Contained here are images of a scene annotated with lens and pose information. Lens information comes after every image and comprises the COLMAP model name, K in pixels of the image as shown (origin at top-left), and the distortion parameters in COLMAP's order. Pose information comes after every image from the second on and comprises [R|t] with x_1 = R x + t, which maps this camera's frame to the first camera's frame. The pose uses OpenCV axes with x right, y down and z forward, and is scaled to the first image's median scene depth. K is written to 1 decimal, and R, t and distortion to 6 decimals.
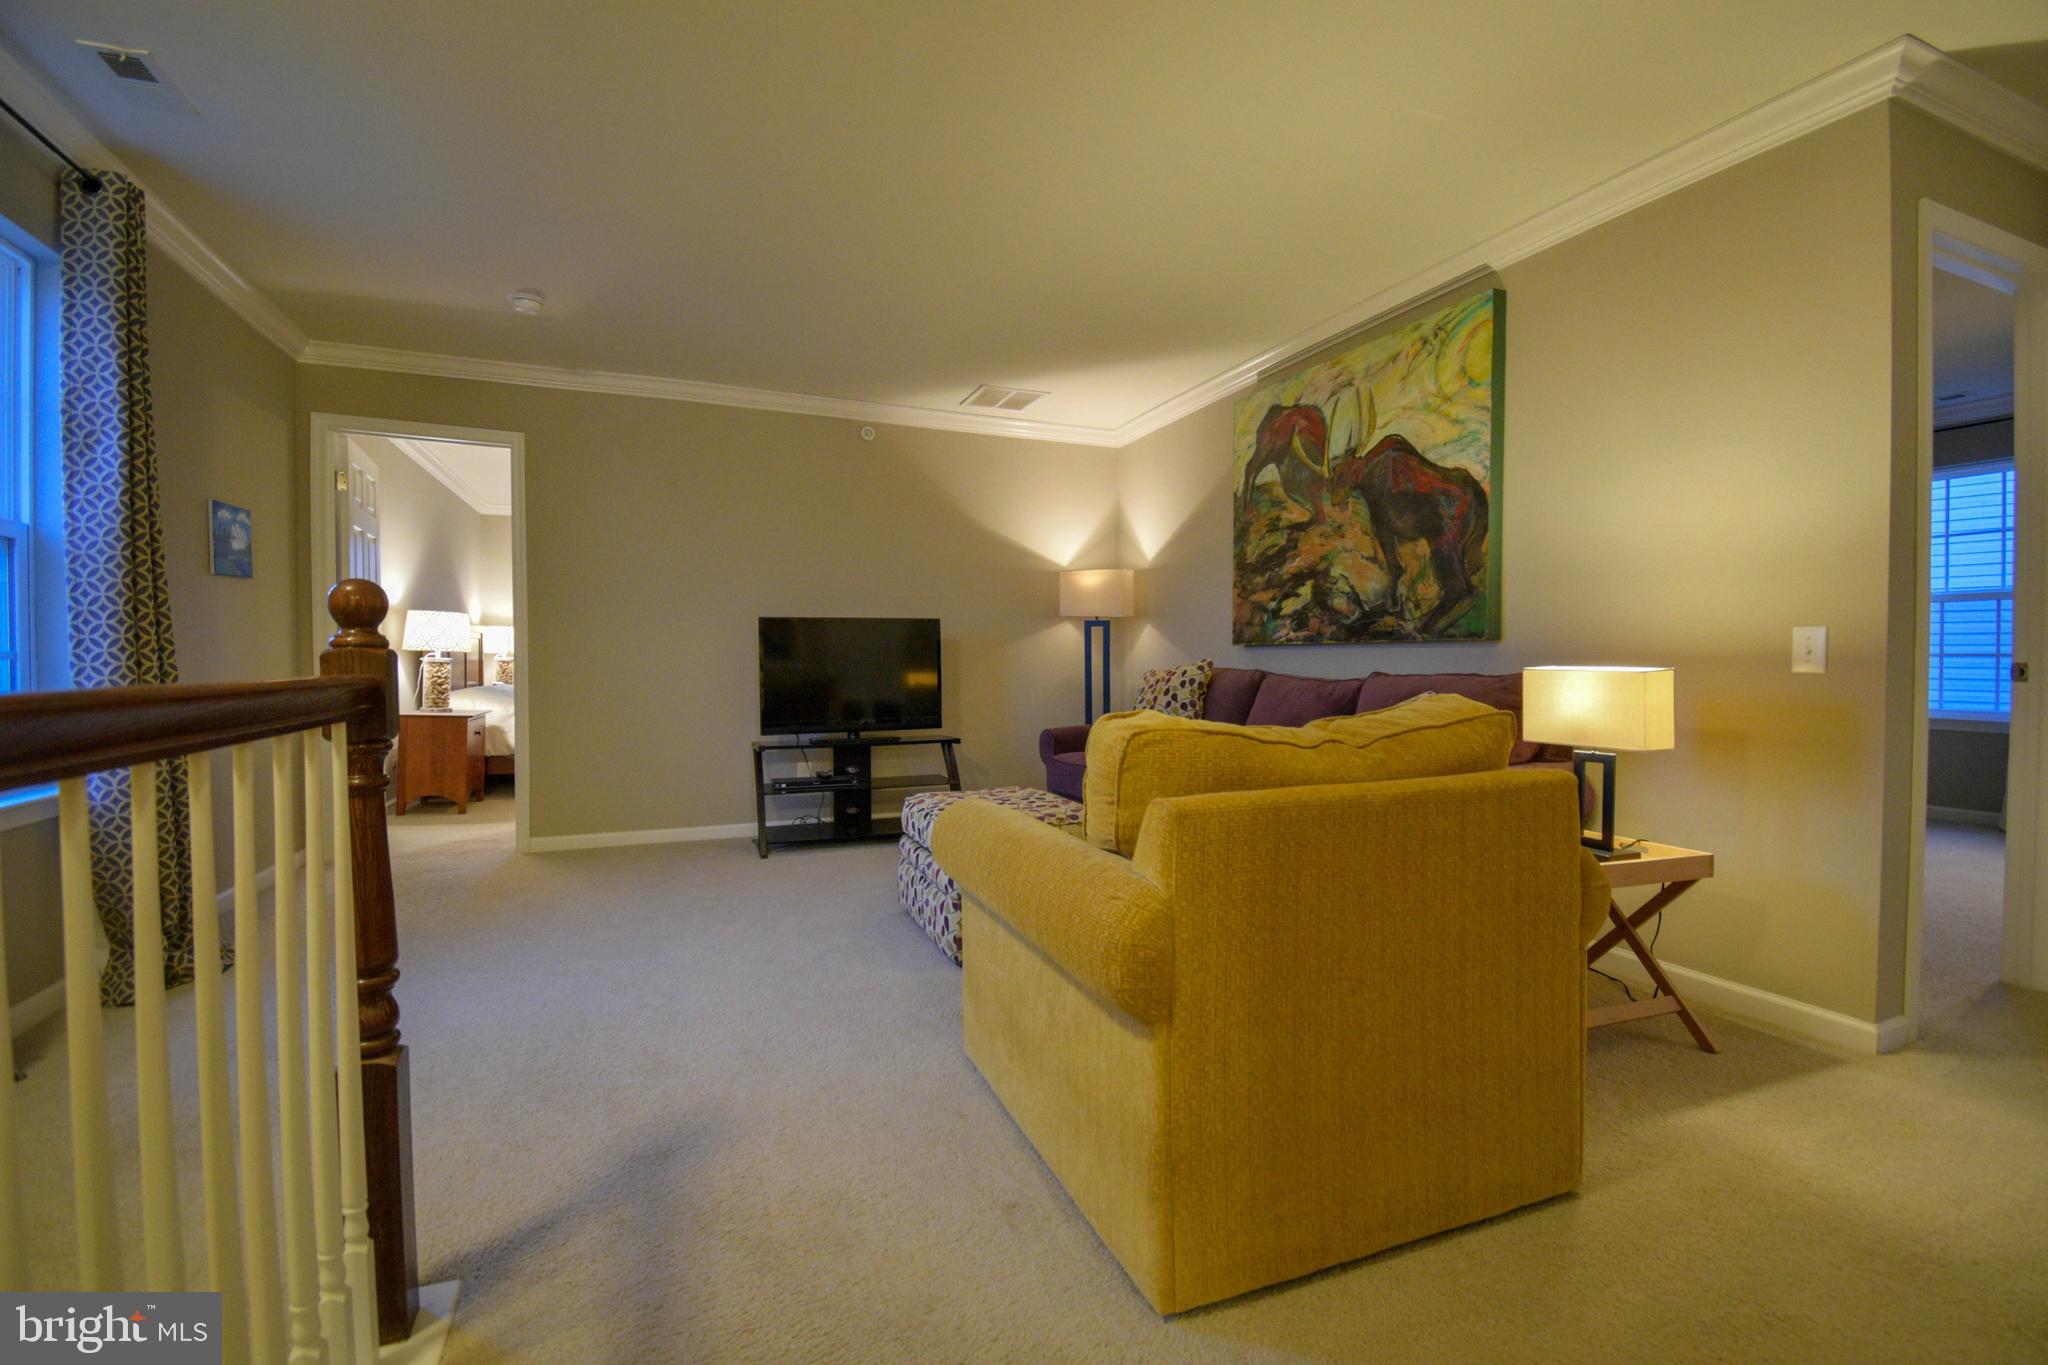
lens RADIAL K [[905.4, 0, 1028.9], [0, 905.4, 681.3], [0, 0, 1]] dist [0.026483, -0.031463]
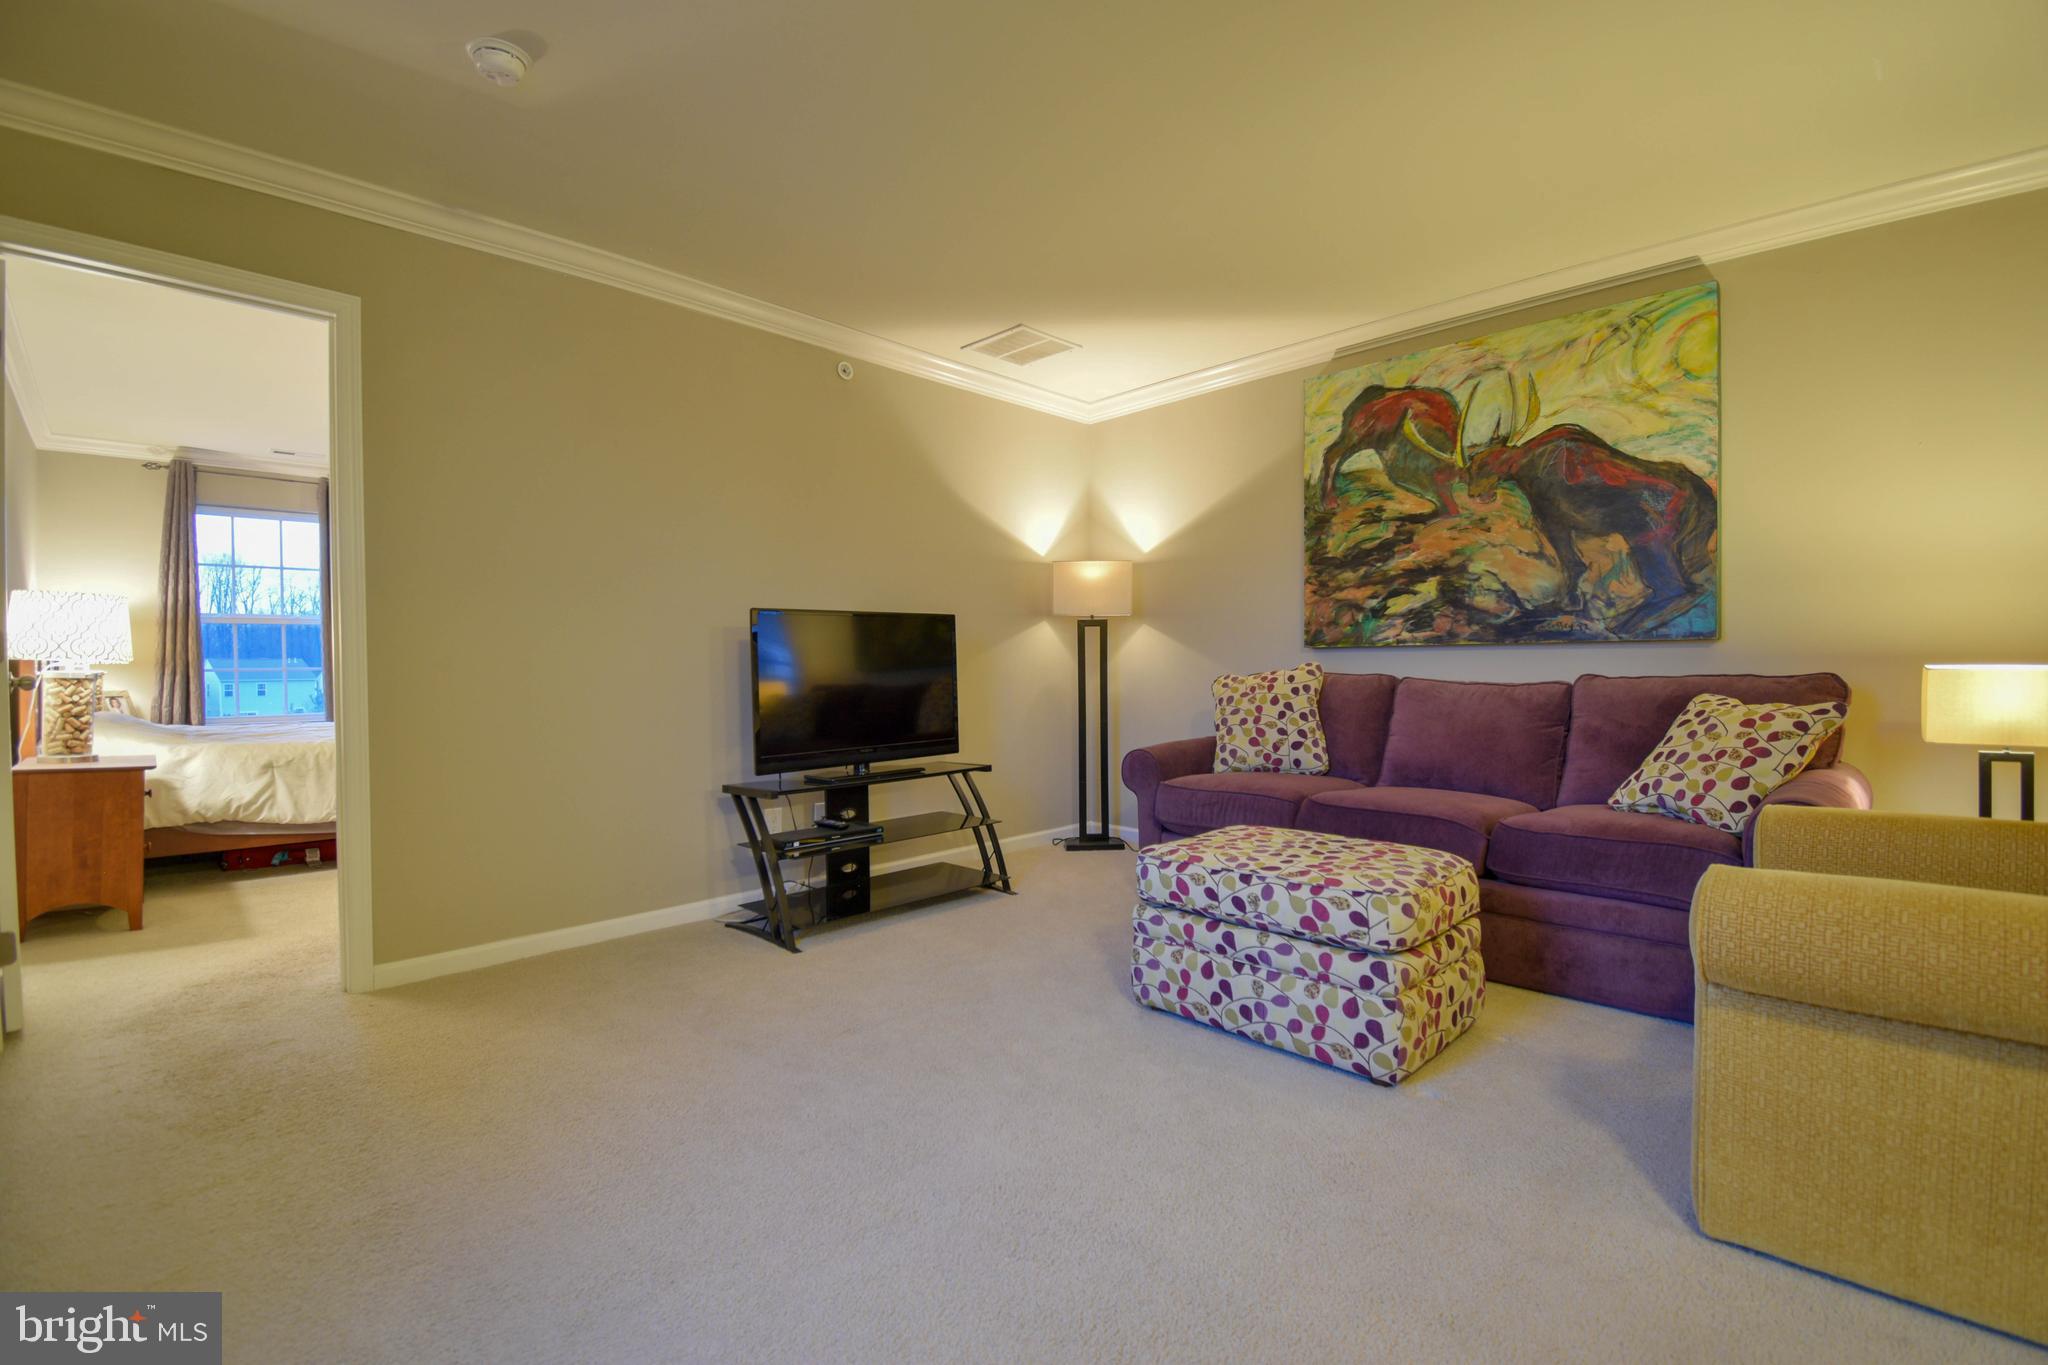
lens RADIAL K [[905.4, 0, 1028.9], [0, 905.4, 681.3], [0, 0, 1]] dist [0.026483, -0.031463]
pose [[0.919970, -0.014993, 0.391701, -0.426440], [0.018008, 0.999830, -0.004023, -0.007975], [-0.391574, 0.010755, 0.920084, 0.302528]]
